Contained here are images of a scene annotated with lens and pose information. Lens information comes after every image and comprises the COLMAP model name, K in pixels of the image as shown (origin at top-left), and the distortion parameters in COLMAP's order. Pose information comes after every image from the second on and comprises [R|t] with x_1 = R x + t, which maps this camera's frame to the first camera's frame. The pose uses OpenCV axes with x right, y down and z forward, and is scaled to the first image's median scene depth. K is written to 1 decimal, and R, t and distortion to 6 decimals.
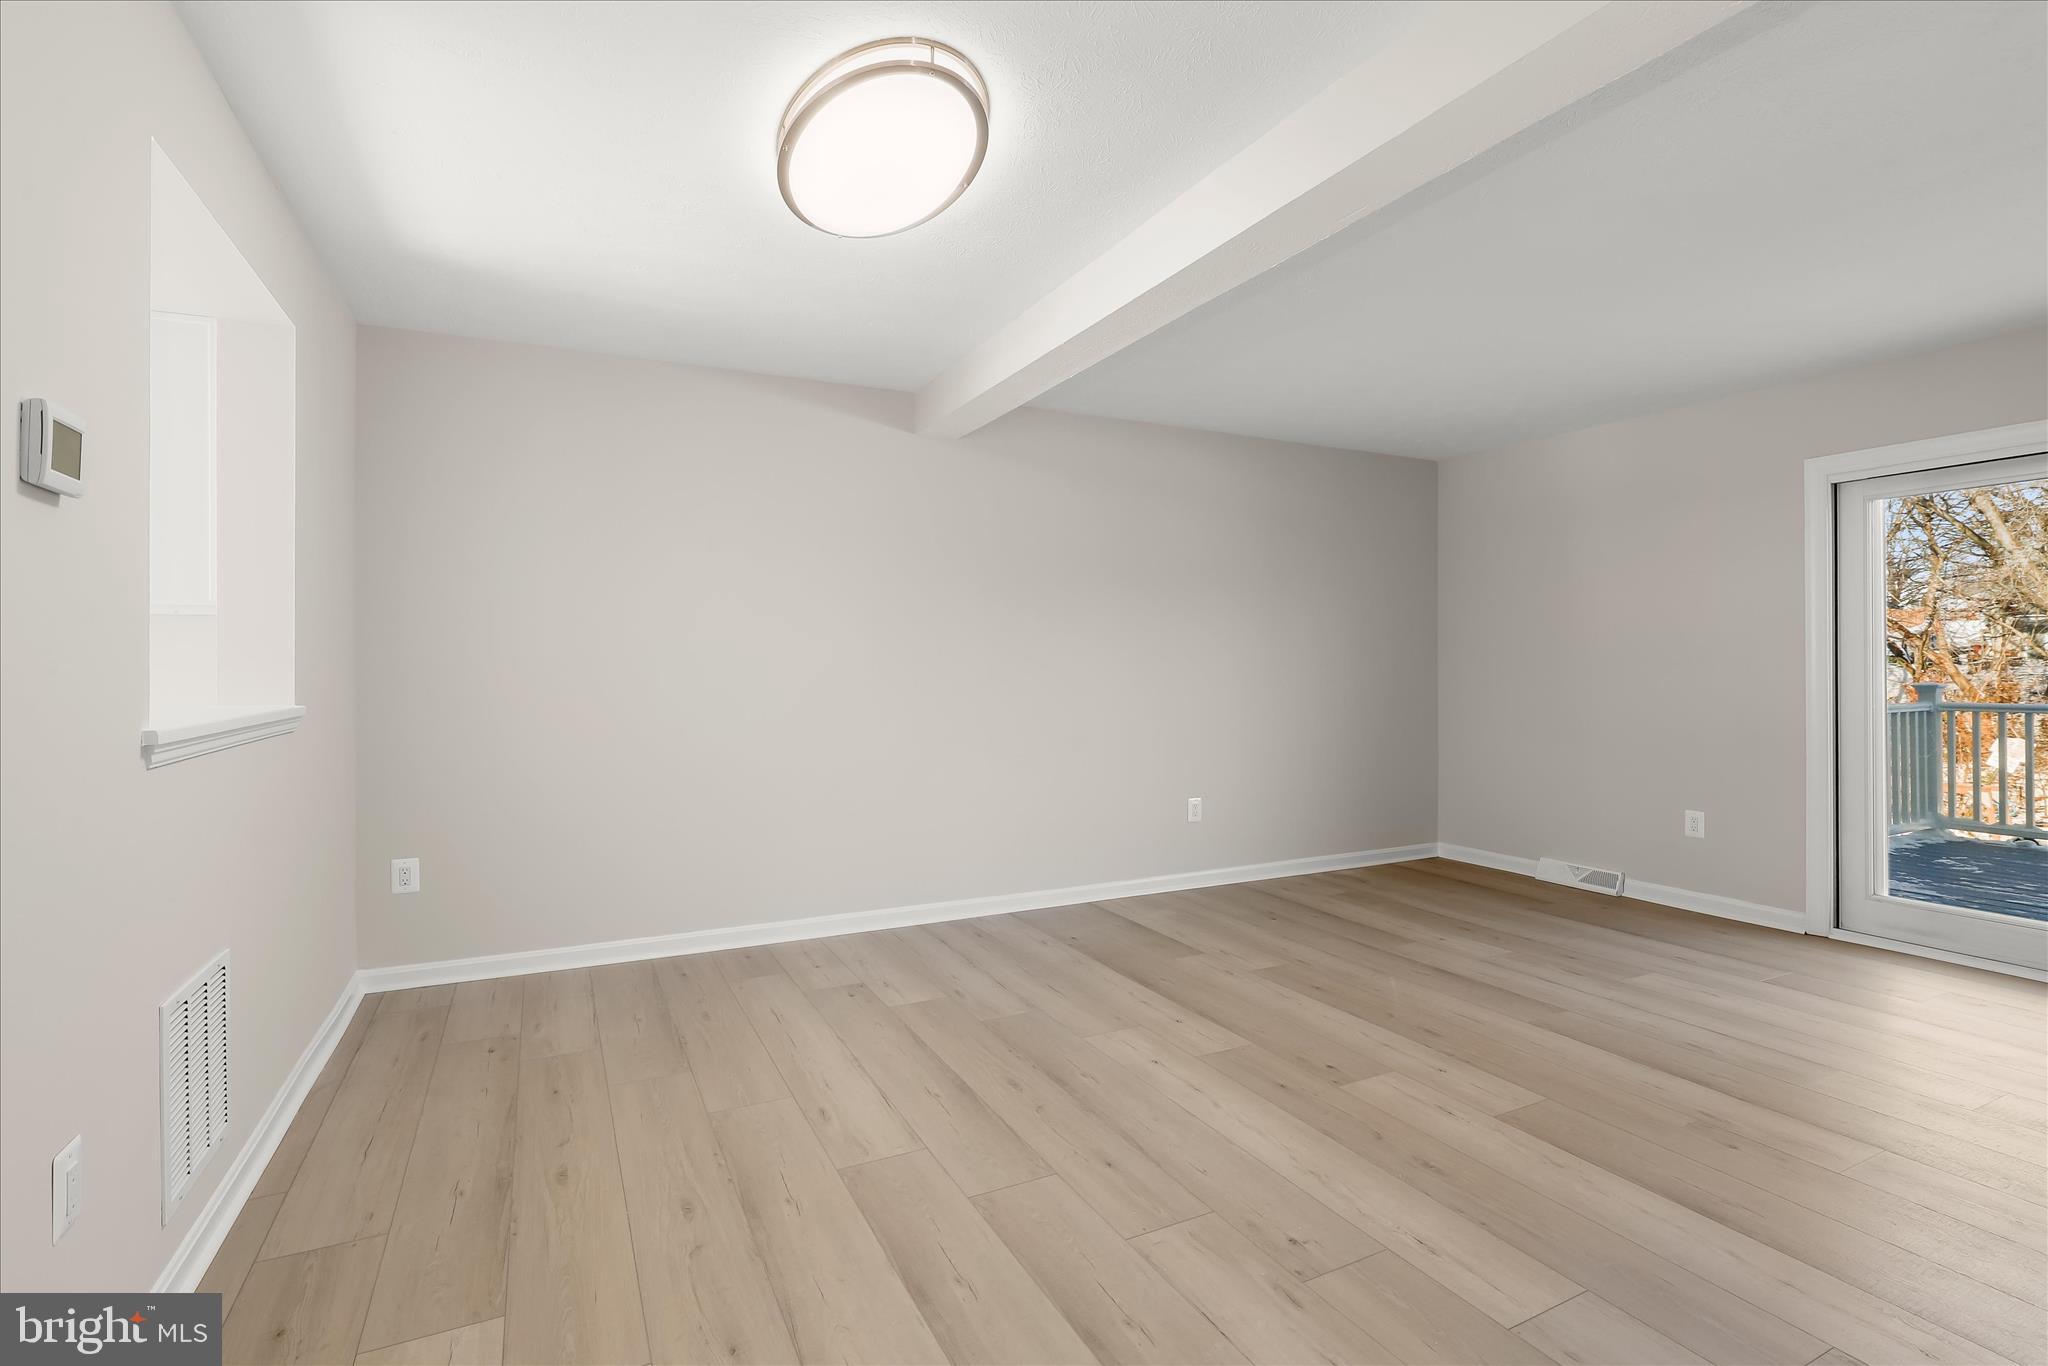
lens RADIAL K [[966.0, 0, 1030.7], [0, 966.0, 674.2], [0, 0, 1]] dist [-0.019501, 0.003928]
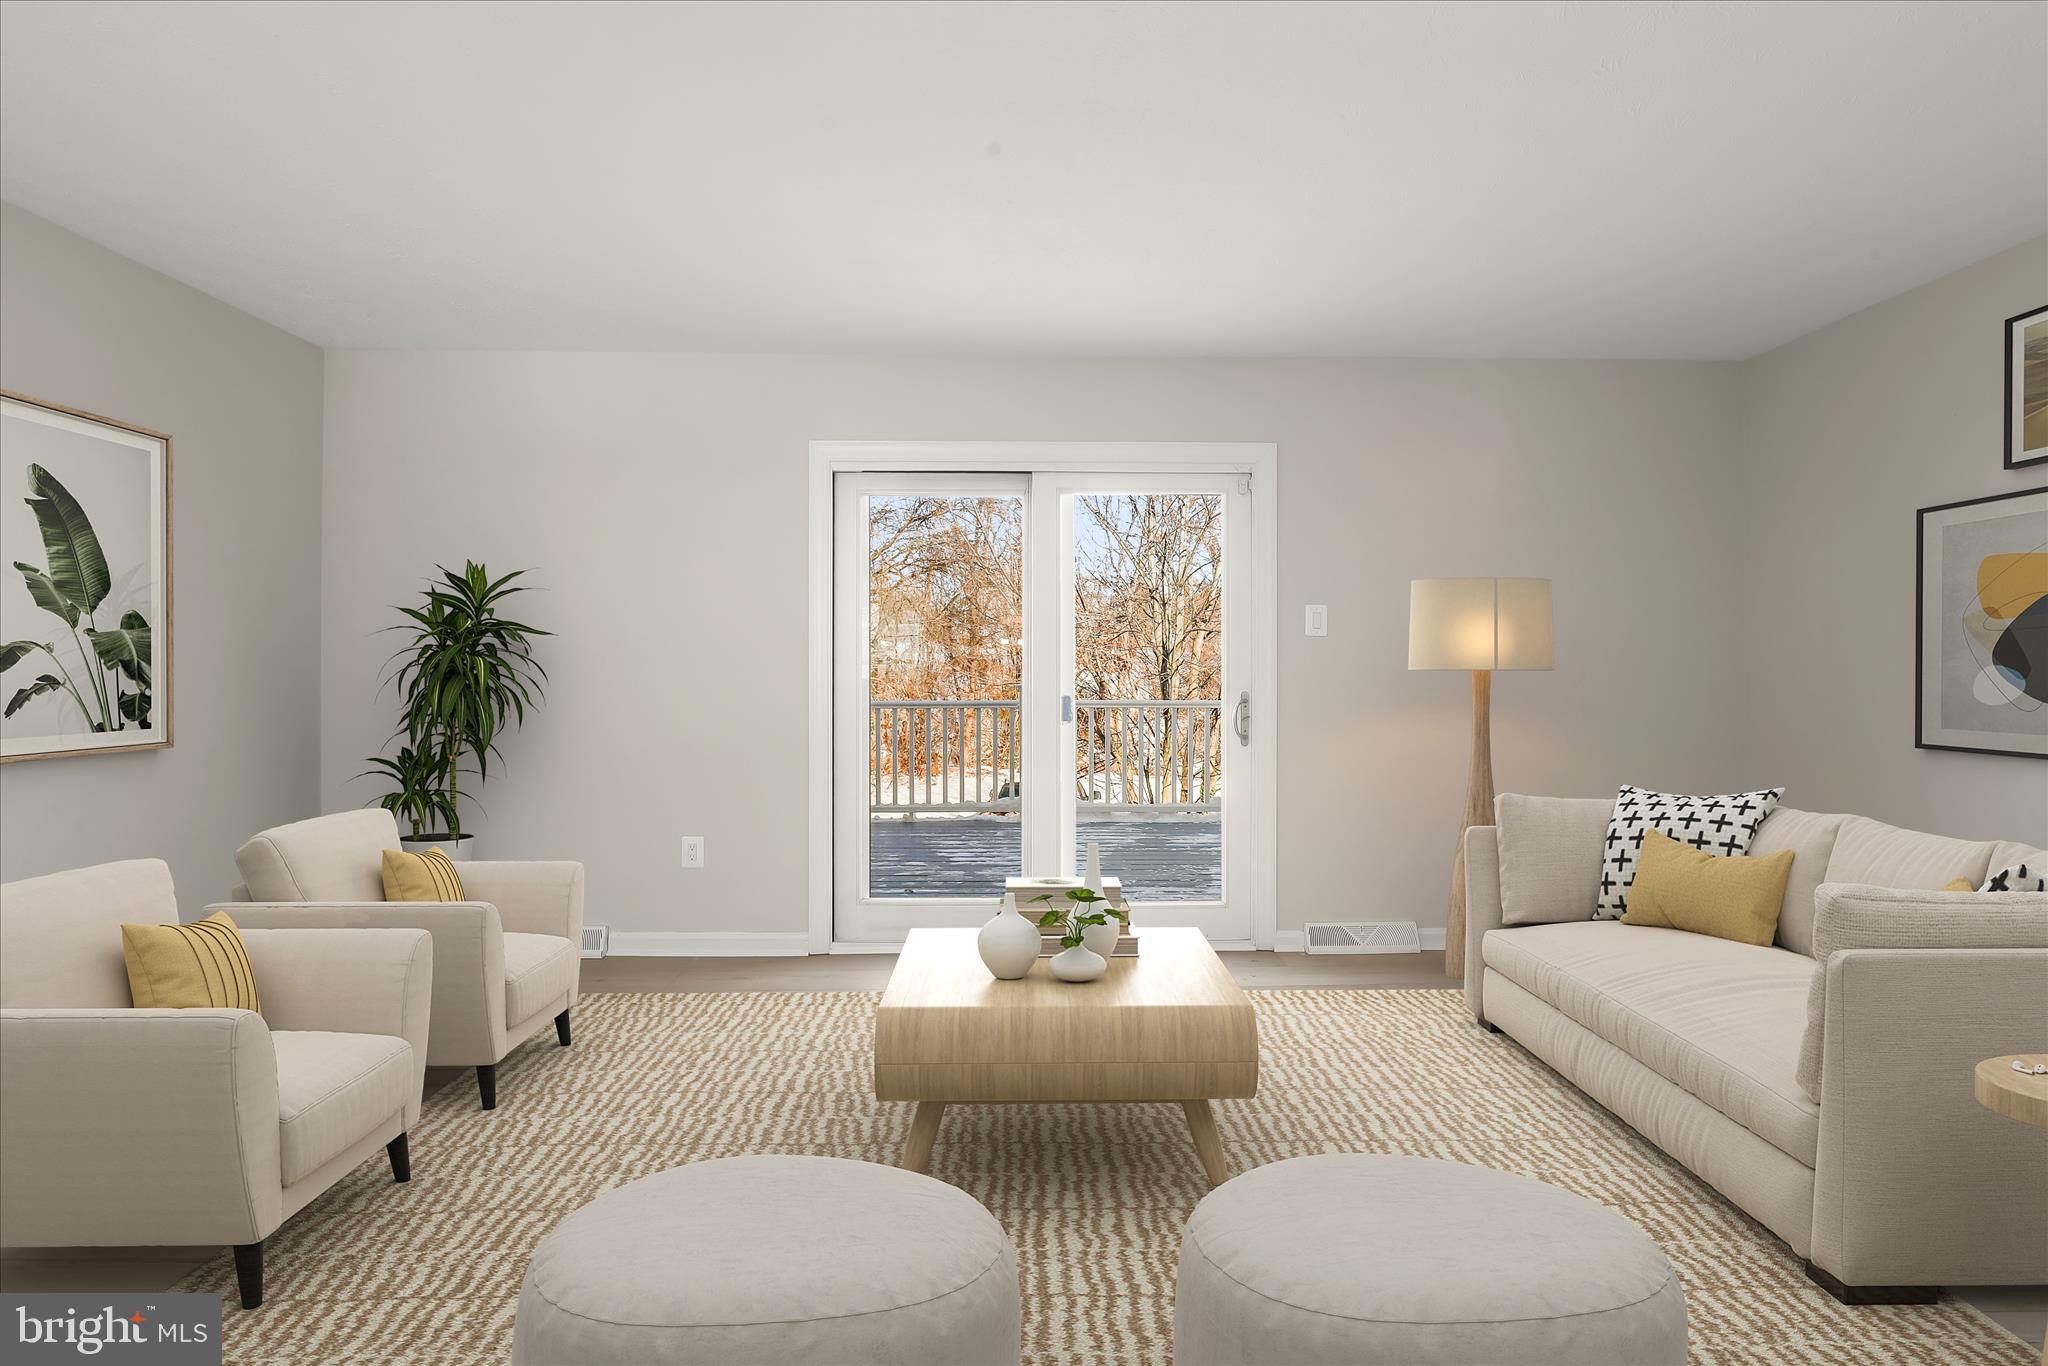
lens RADIAL K [[966.0, 0, 1030.7], [0, 966.0, 674.2], [0, 0, 1]] dist [-0.019501, 0.003928]
pose [[0.431976, 0.003411, 0.901879, 0.072253], [0.003585, 0.999978, -0.005499, 0.007523], [-0.901878, 0.005609, 0.431955, 0.452556]]
